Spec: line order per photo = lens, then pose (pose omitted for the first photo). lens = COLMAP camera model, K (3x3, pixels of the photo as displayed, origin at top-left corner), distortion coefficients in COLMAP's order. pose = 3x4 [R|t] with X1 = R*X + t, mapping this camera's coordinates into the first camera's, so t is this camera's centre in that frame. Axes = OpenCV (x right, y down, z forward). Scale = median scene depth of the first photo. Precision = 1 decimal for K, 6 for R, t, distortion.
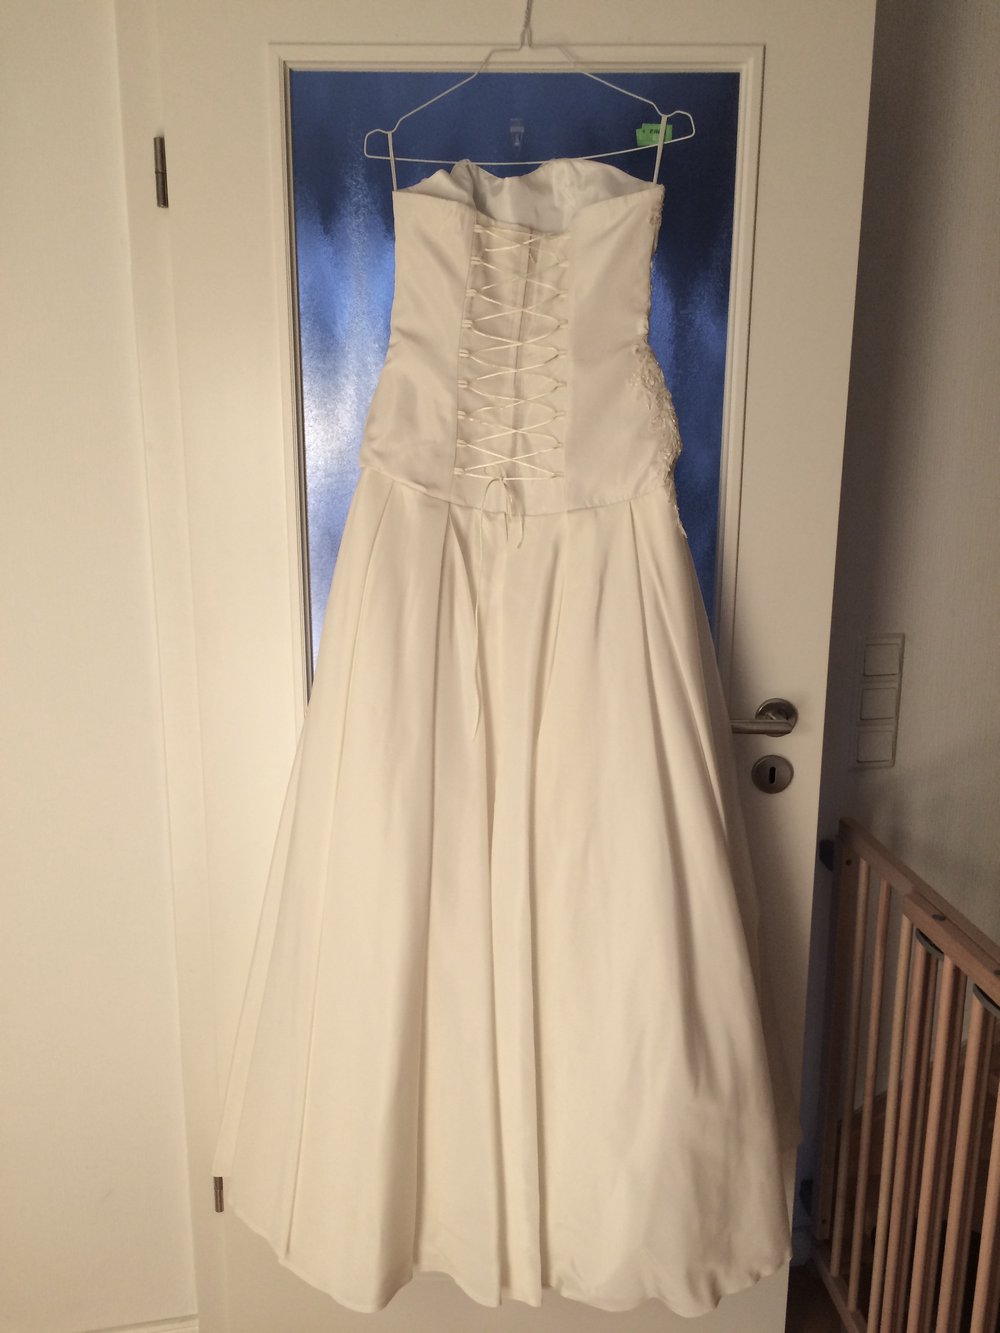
lens RADIAL K [[1119.5, 0, 509.6], [0, 1119.5, 665.1], [0, 0, 1]] dist [0.043495, -0.008670]
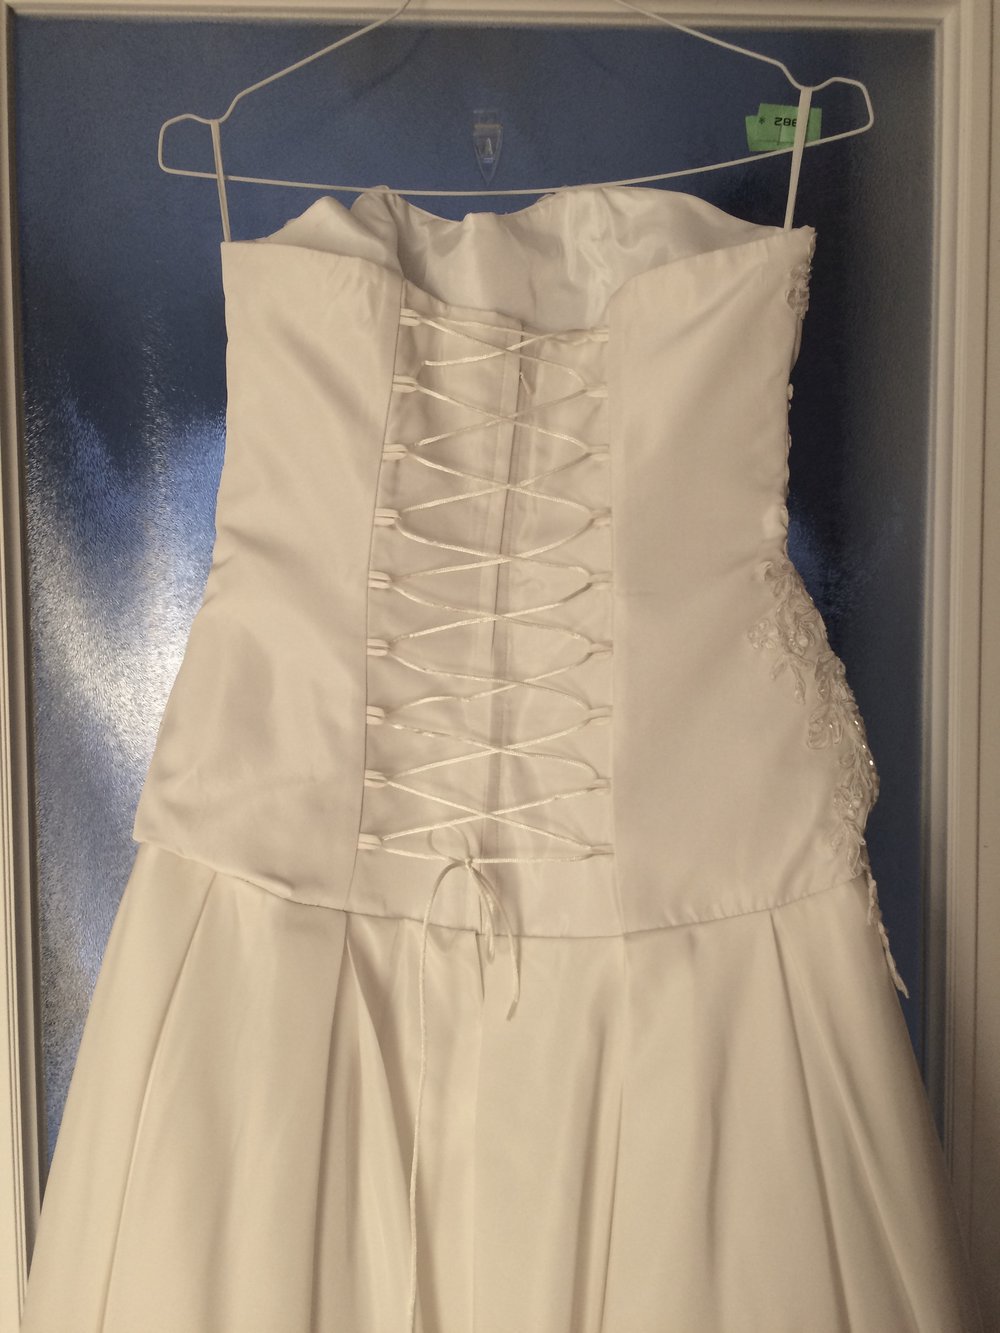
lens RADIAL K [[1119.5, 0, 520.8], [0, 1119.5, 679.8], [0, 0, 1]] dist [0.043495, -0.008670]
pose [[0.997538, -0.014669, 0.068581, -0.015827], [0.025468, 0.986894, -0.159346, -0.166647], [-0.065345, 0.160701, 0.984838, 0.564730]]
